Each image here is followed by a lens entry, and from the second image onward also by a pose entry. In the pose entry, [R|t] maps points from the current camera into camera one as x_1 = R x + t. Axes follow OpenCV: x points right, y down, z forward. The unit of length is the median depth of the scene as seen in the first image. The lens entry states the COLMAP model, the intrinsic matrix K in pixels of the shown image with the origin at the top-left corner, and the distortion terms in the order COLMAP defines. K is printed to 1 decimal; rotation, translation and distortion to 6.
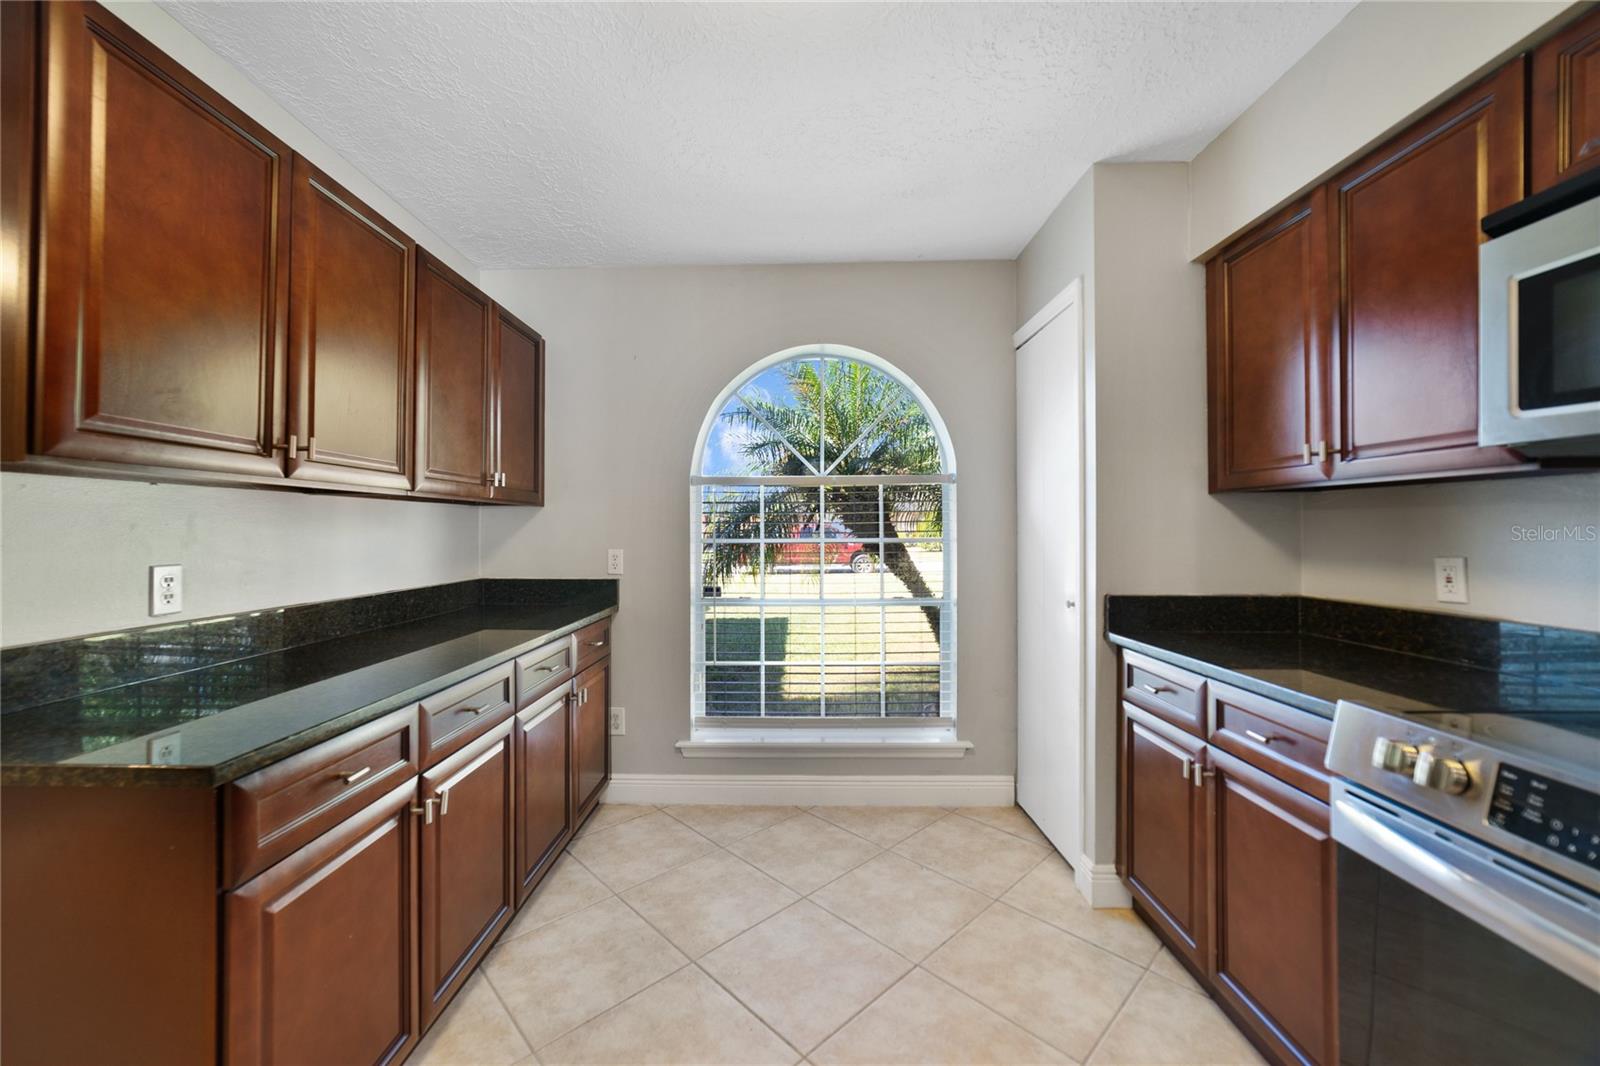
lens RADIAL K [[623.2, 0, 786.5], [0, 623.2, 527.0], [0, 0, 1]] dist [-0.019239, 0.005907]
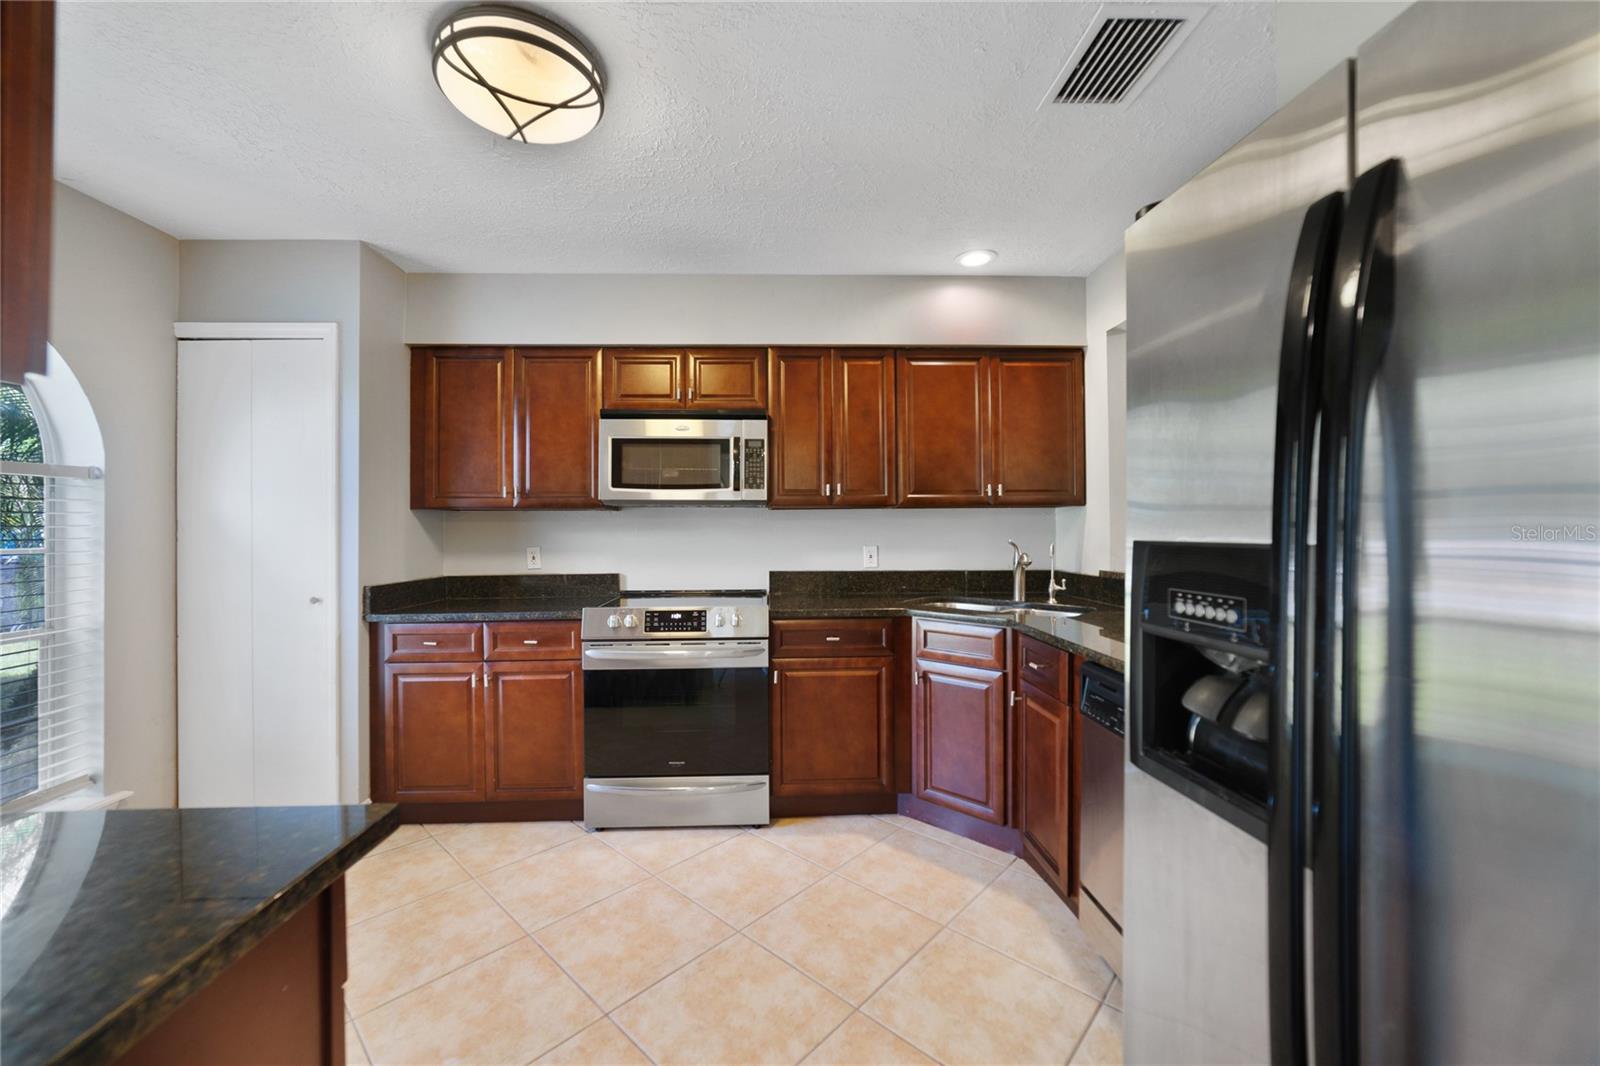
lens RADIAL K [[623.2, 0, 786.5], [0, 623.2, 527.0], [0, 0, 1]] dist [-0.019239, 0.005907]
pose [[-0.061132, 0.007071, 0.998105, -0.841980], [0.003359, 0.999971, -0.006879, 0.001901], [-0.998124, 0.002932, -0.061154, 0.229729]]
